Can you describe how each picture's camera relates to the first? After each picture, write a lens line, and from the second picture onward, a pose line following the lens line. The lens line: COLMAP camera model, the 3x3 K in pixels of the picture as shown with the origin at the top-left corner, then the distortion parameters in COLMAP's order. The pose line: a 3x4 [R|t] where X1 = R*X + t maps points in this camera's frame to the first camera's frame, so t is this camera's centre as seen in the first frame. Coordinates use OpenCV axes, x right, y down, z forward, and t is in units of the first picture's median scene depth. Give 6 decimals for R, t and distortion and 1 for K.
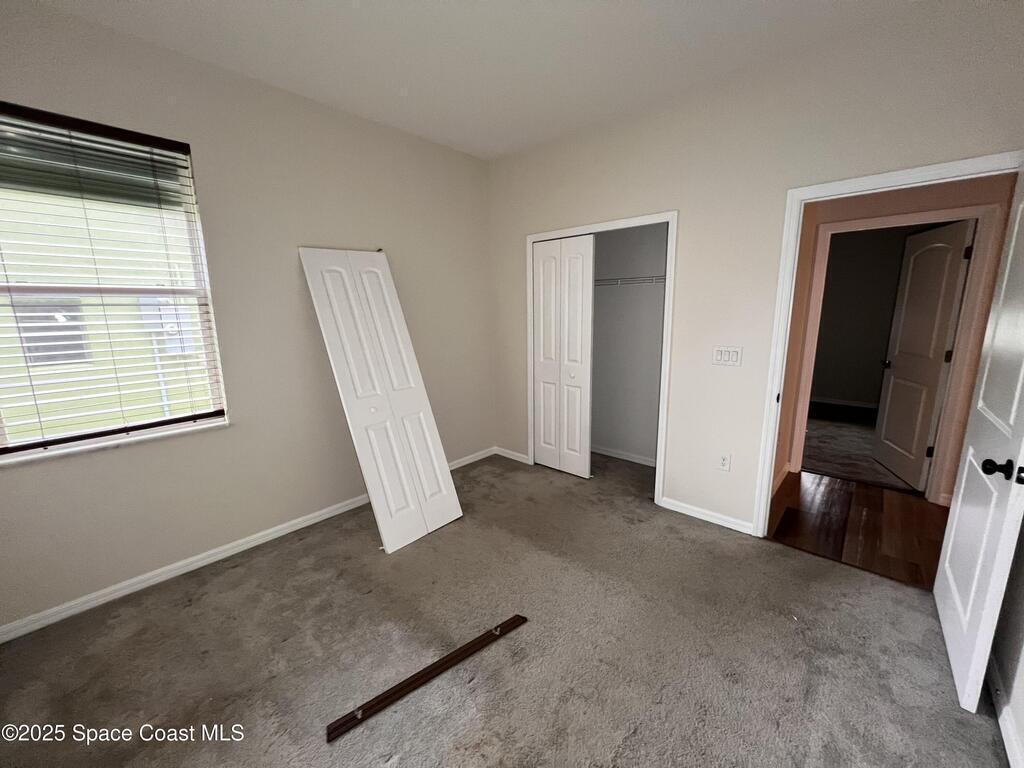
lens RADIAL K [[408.2, 0, 512.0], [0, 408.2, 384.0], [0, 0, 1]] dist [0.000048, -0.000057]
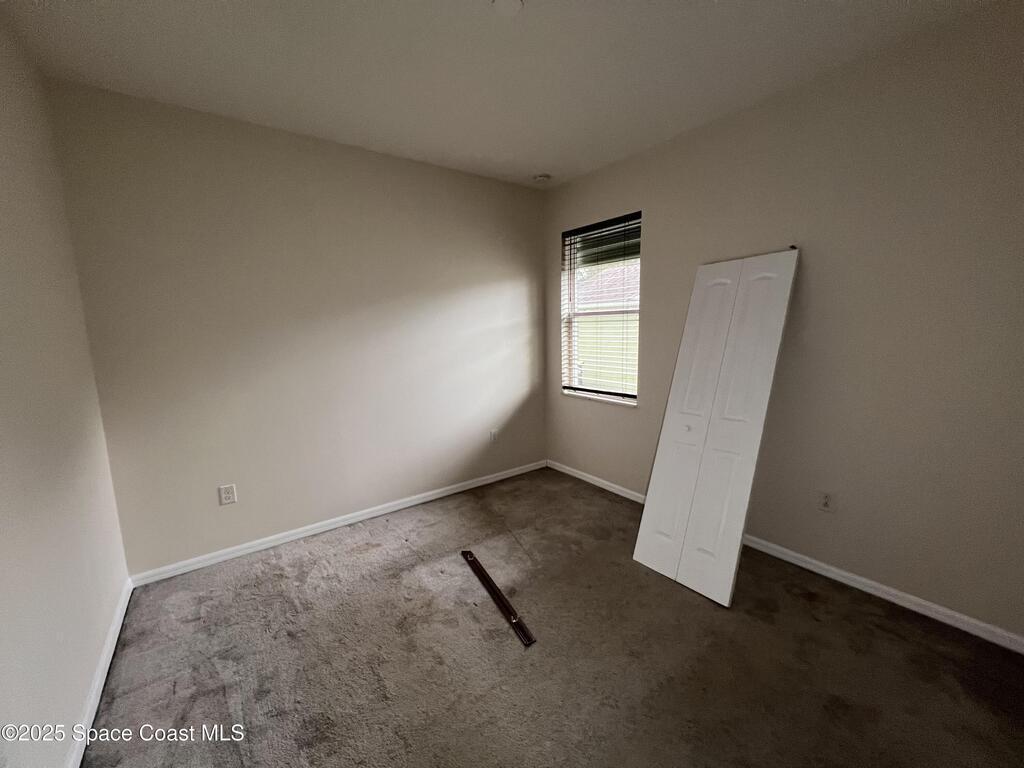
lens RADIAL K [[408.2, 0, 512.0], [0, 408.2, 384.0], [0, 0, 1]] dist [0.000048, -0.000057]
pose [[-0.196164, 0.156156, -0.968057, 0.827112], [-0.157569, 0.969389, 0.188300, -0.194077], [0.967828, 0.189473, -0.165554, 0.933330]]
